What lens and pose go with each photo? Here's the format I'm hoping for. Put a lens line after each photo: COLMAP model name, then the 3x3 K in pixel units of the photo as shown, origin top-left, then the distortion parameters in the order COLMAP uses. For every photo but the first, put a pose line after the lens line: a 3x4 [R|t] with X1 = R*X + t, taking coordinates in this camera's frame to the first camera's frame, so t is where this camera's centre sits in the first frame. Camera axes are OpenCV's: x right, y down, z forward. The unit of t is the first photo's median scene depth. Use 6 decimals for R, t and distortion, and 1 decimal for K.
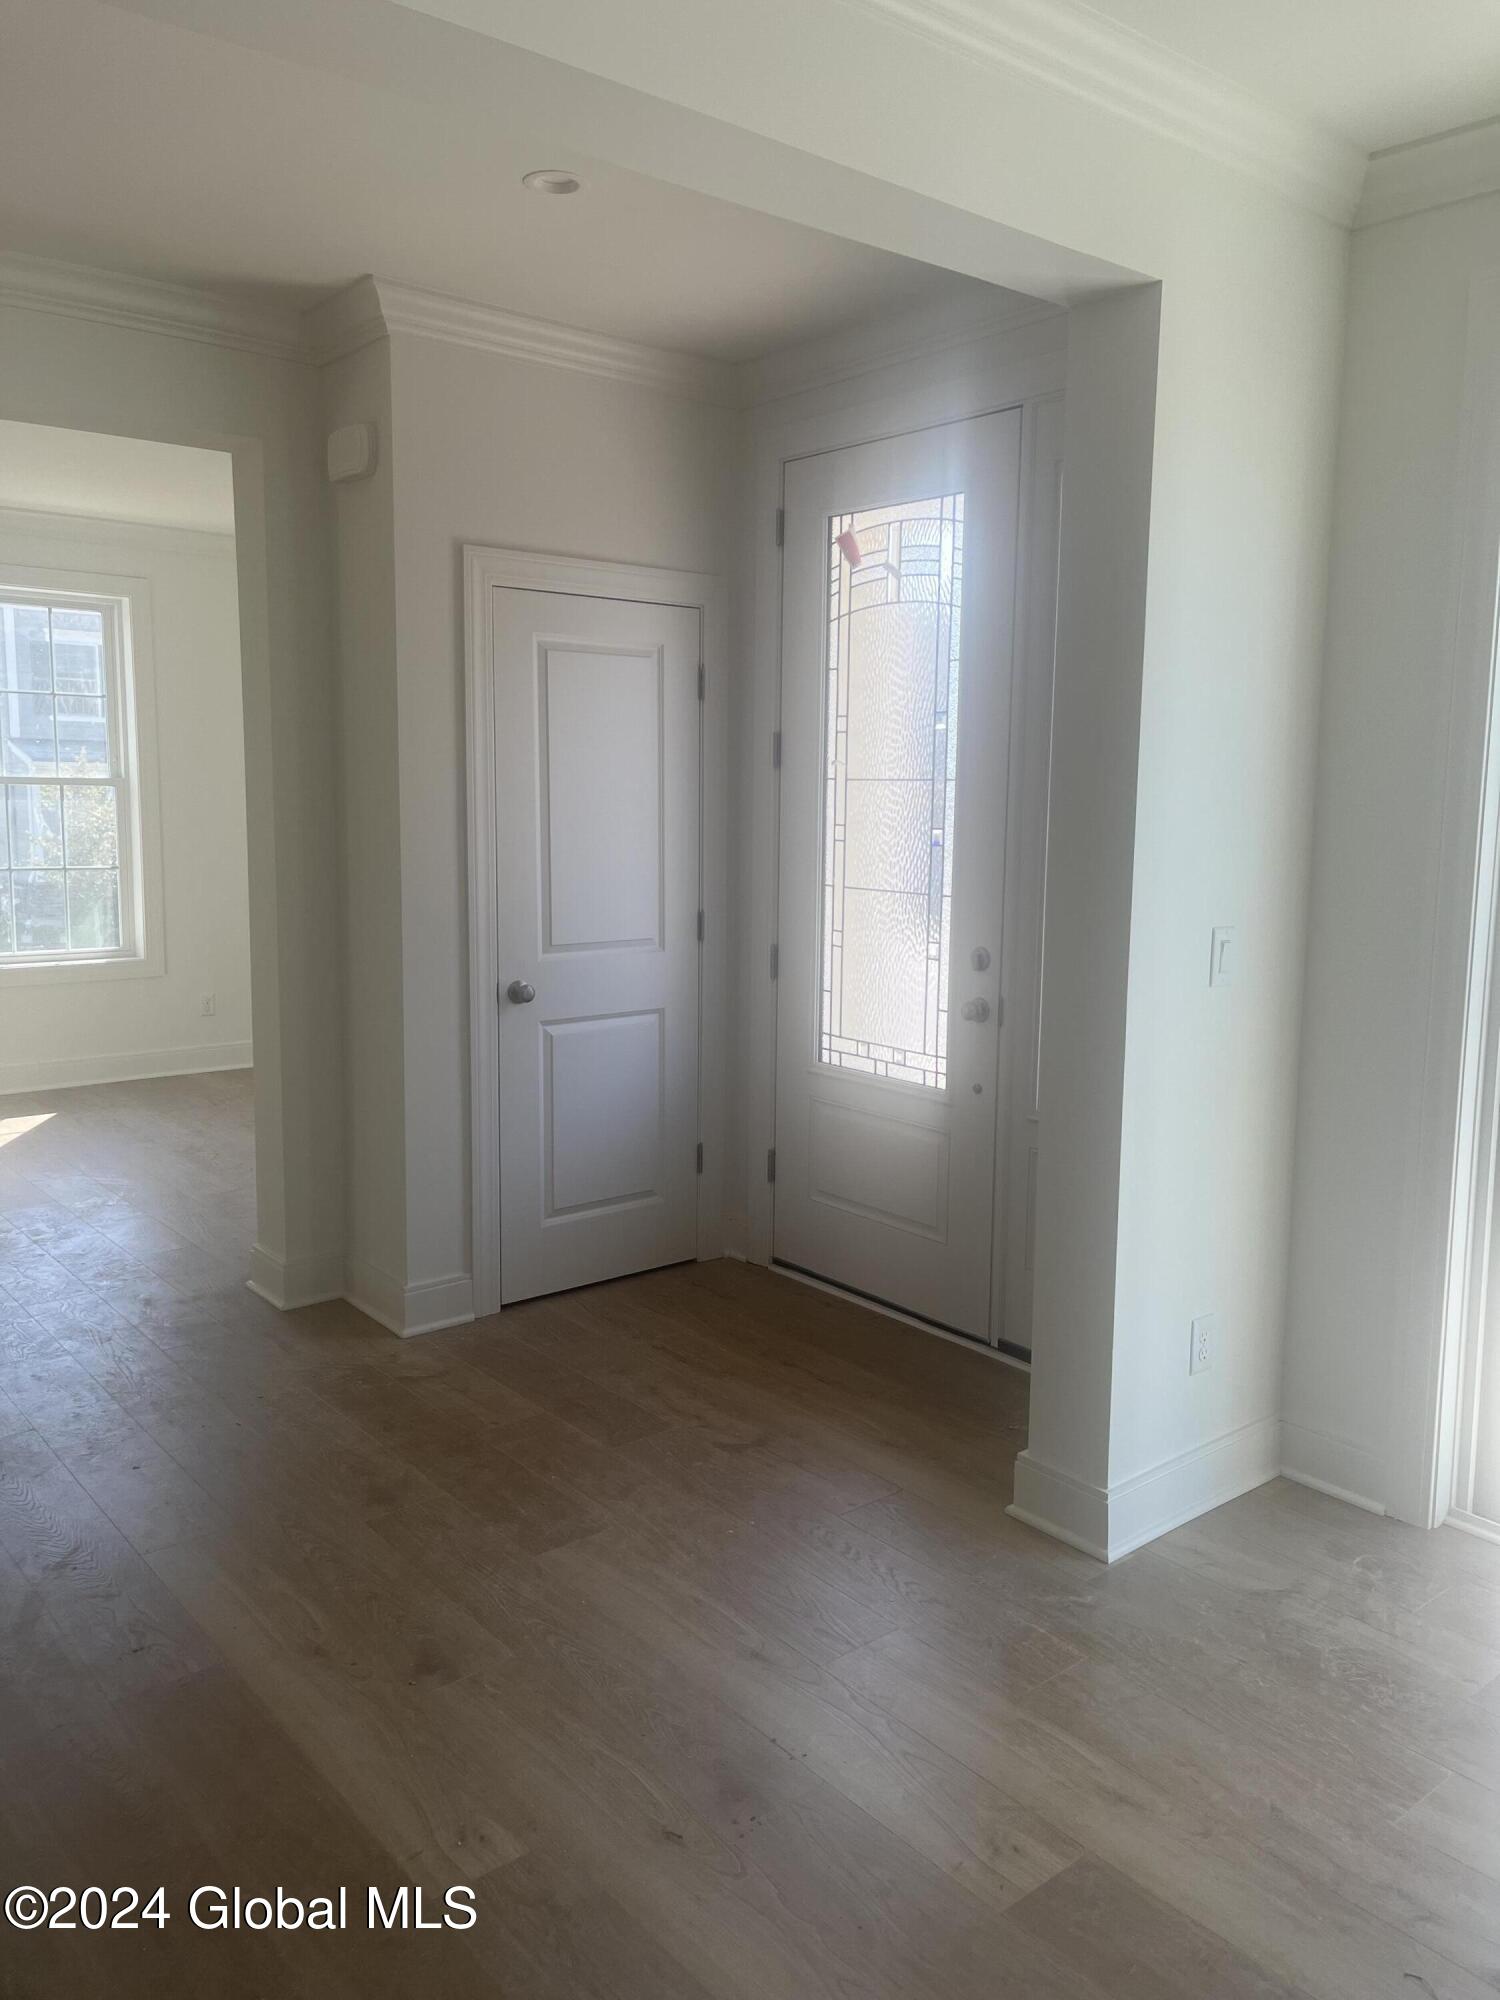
lens RADIAL K [[1520.8, 0, 750.0], [0, 1520.8, 1000.0], [0, 0, 1]] dist [0.039830, -0.067394]
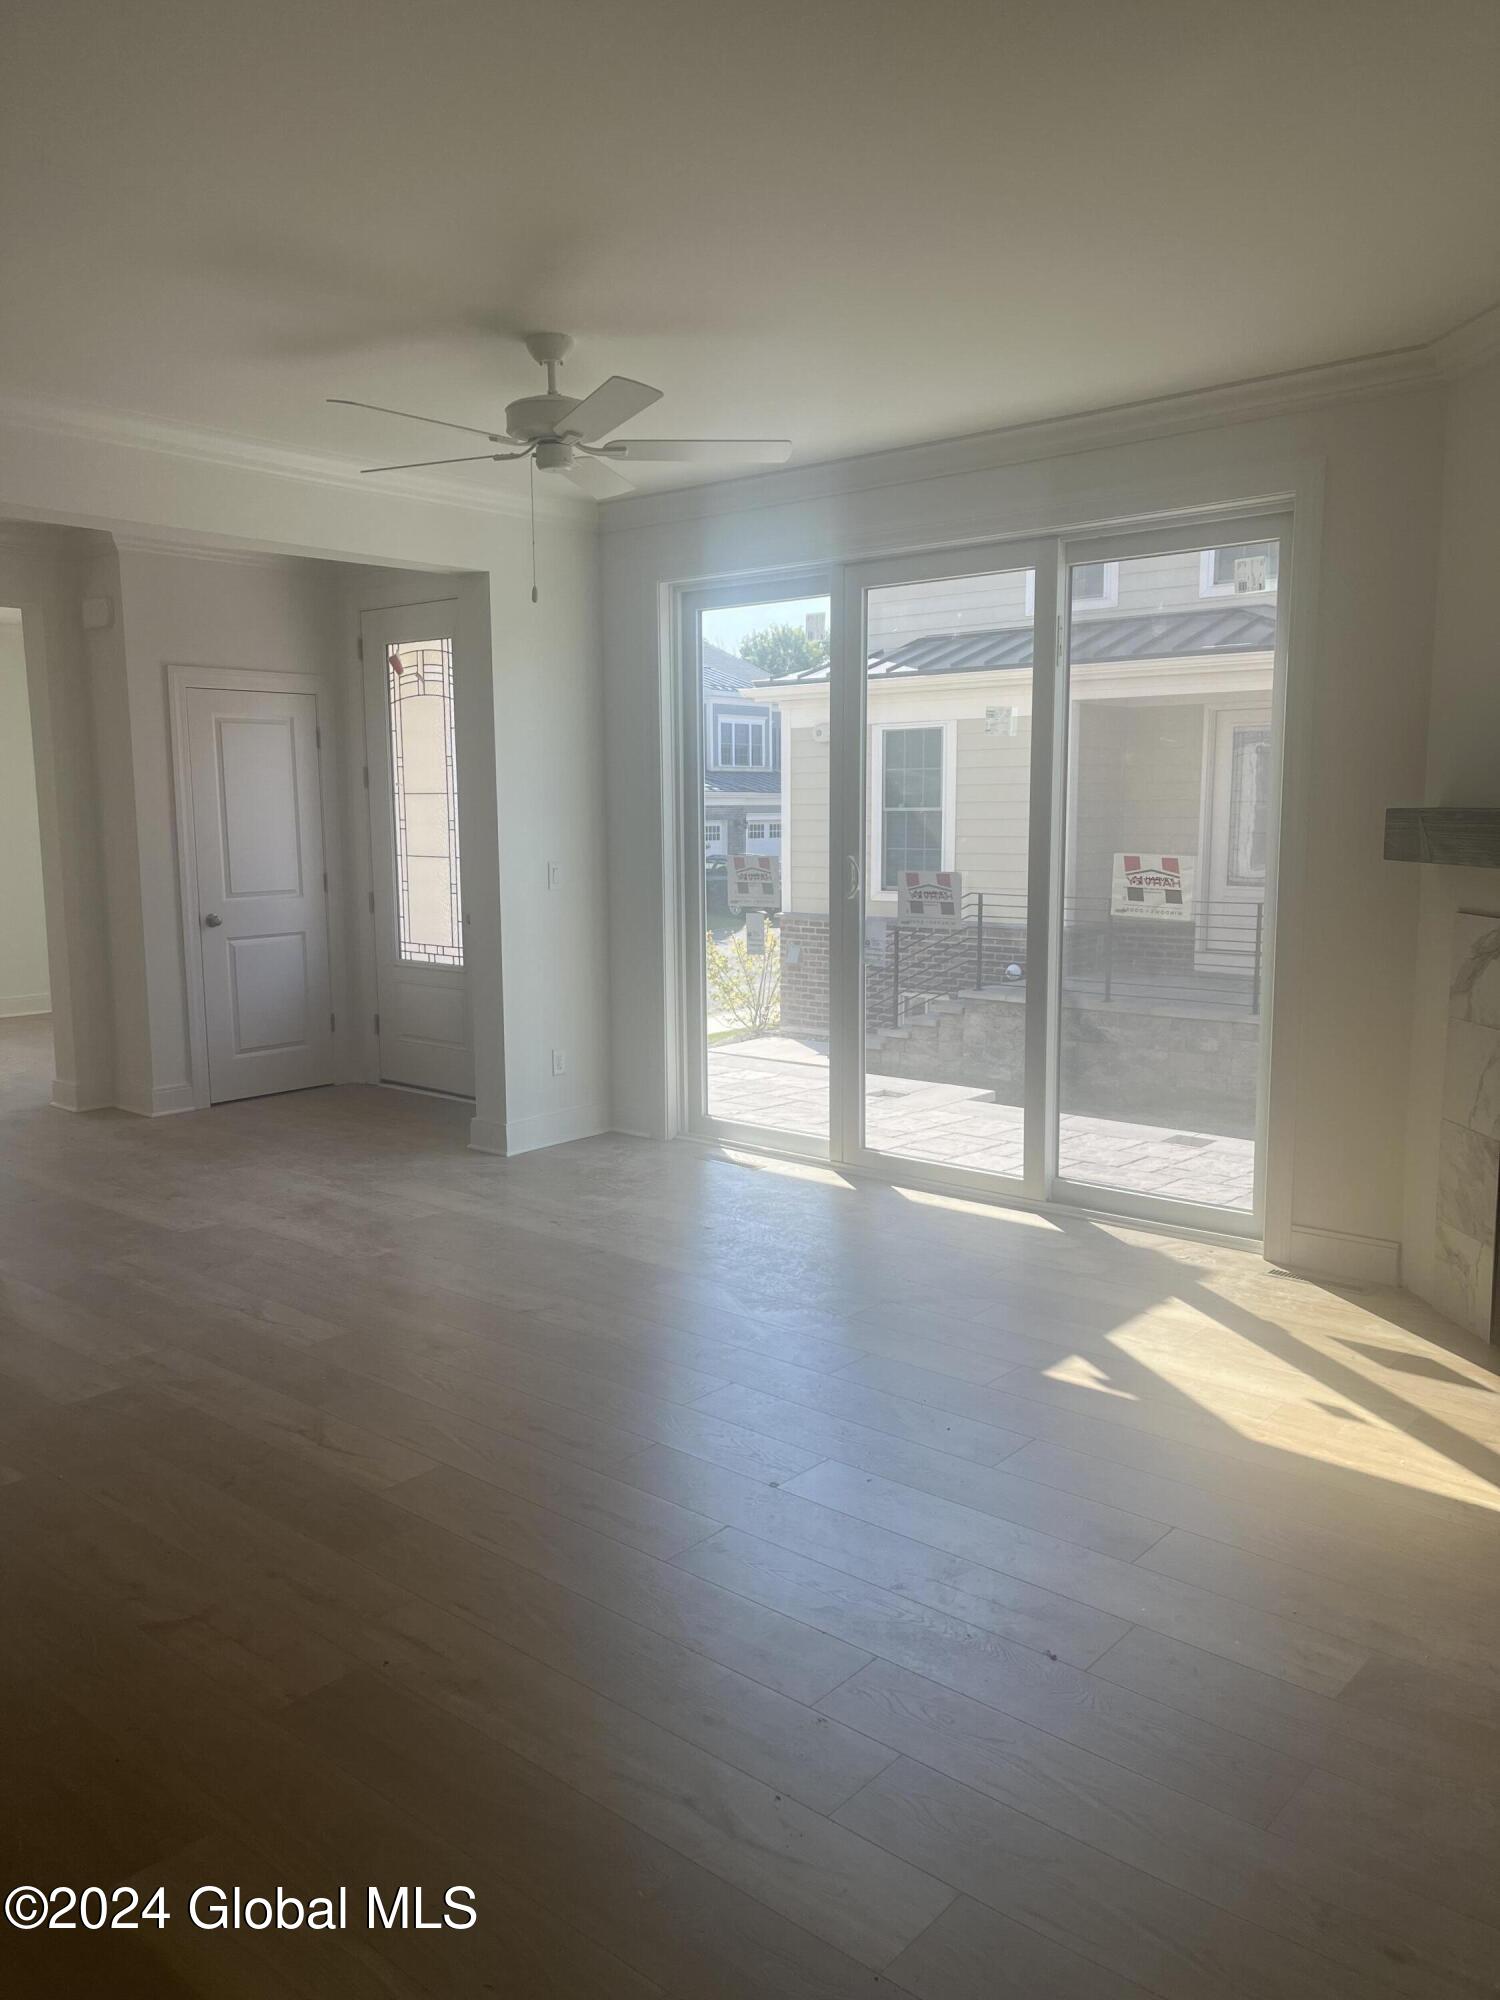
lens RADIAL K [[1520.8, 0, 750.0], [0, 1520.8, 1000.0], [0, 0, 1]] dist [0.039830, -0.067394]
pose [[0.984765, -0.044542, 0.168087, 0.152469], [0.045548, 0.998960, -0.002128, 0.115471], [-0.167817, 0.009752, 0.985770, -0.804921]]
